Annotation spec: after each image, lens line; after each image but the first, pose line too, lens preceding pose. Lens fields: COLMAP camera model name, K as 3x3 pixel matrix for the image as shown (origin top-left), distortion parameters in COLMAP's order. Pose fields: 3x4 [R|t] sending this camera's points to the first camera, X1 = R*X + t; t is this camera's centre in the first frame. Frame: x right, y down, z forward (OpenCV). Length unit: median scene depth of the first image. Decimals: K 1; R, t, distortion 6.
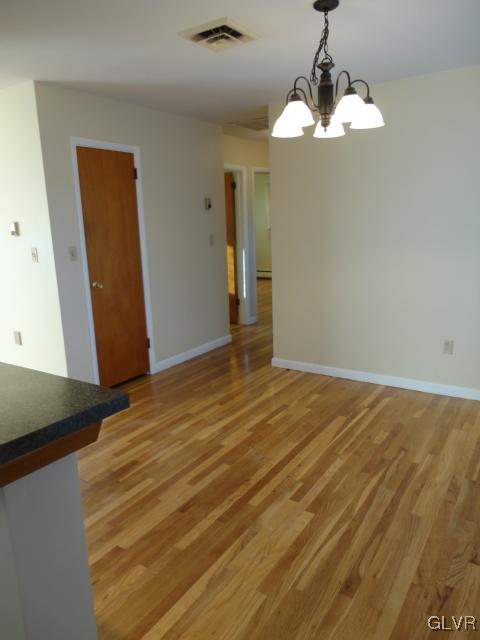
lens RADIAL K [[473.0, 0, 239.8], [0, 473.0, 320.8], [0, 0, 1]] dist [0.004728, 0.001873]
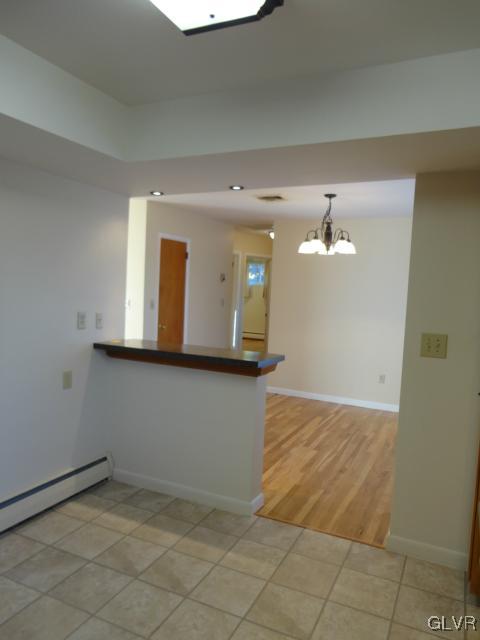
lens RADIAL K [[473.0, 0, 239.5], [0, 473.0, 319.7], [0, 0, 1]] dist [0.004728, 0.001873]
pose [[0.987883, 0.072032, 0.137471, -0.384653], [-0.052500, 0.988651, -0.140759, 0.148502], [-0.146050, 0.131837, 0.980453, -0.751201]]
